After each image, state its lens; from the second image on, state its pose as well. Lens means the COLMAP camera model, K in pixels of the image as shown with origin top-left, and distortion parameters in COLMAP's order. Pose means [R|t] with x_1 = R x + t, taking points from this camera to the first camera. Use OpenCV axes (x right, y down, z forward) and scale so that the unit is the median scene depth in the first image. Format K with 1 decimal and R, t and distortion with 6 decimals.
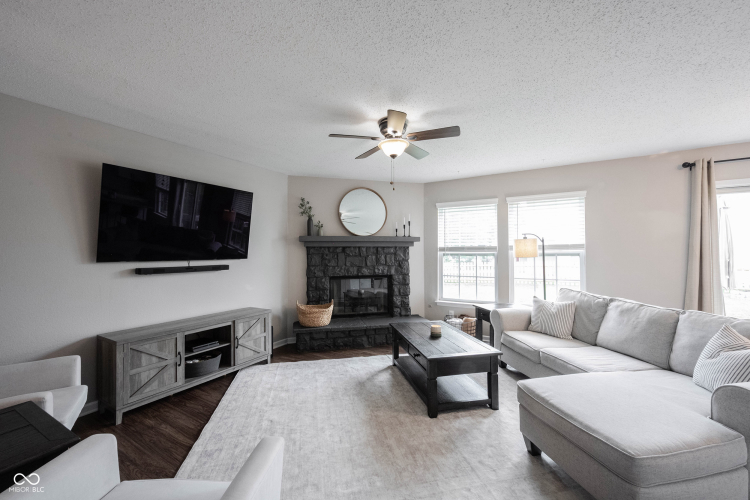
lens RADIAL K [[298.3, 0, 372.7], [0, 298.3, 248.0], [0, 0, 1]] dist [0.002960, 0.000212]
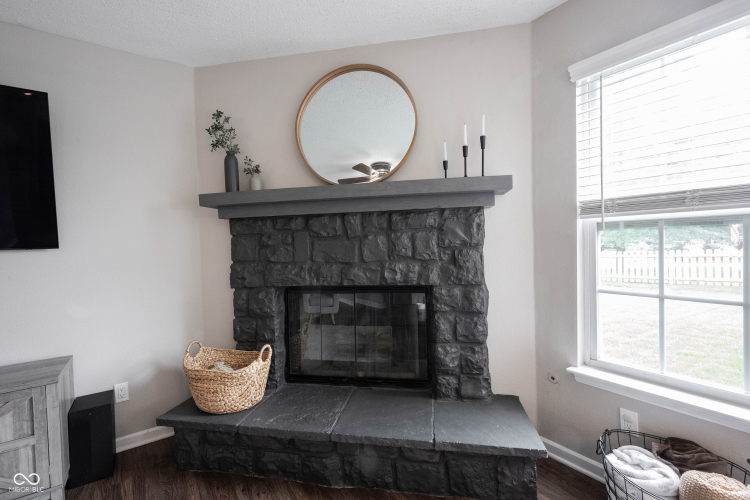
lens RADIAL K [[335.3, 0, 373.2], [0, 335.3, 248.9], [0, 0, 1]] dist [-0.001629, 0.000398]
pose [[0.909916, -0.015226, -0.414513, 0.181519], [0.031587, 0.998968, 0.032645, 0.030094], [0.413588, -0.042798, 0.909458, 0.625511]]
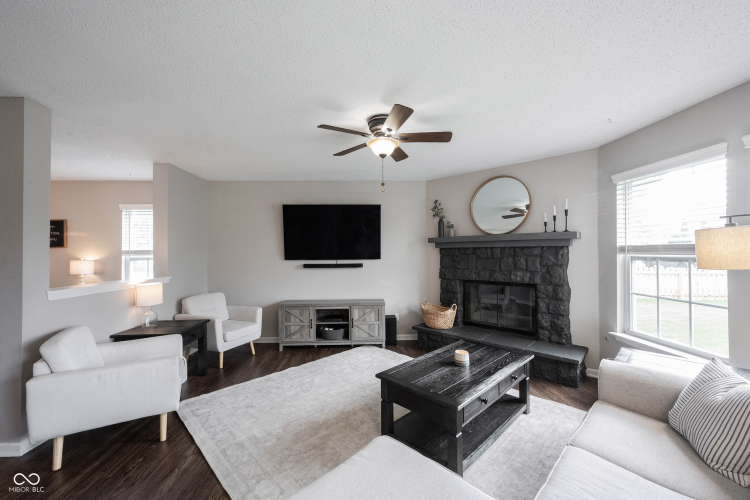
lens RADIAL K [[298.3, 0, 376.6], [0, 298.3, 248.8], [0, 0, 1]] dist [0.002960, 0.000212]
pose [[0.550471, -0.008194, -0.834814, 0.498325], [0.016404, 0.999865, 0.001002, -0.006464], [0.834693, -0.014246, 0.550531, 0.267011]]
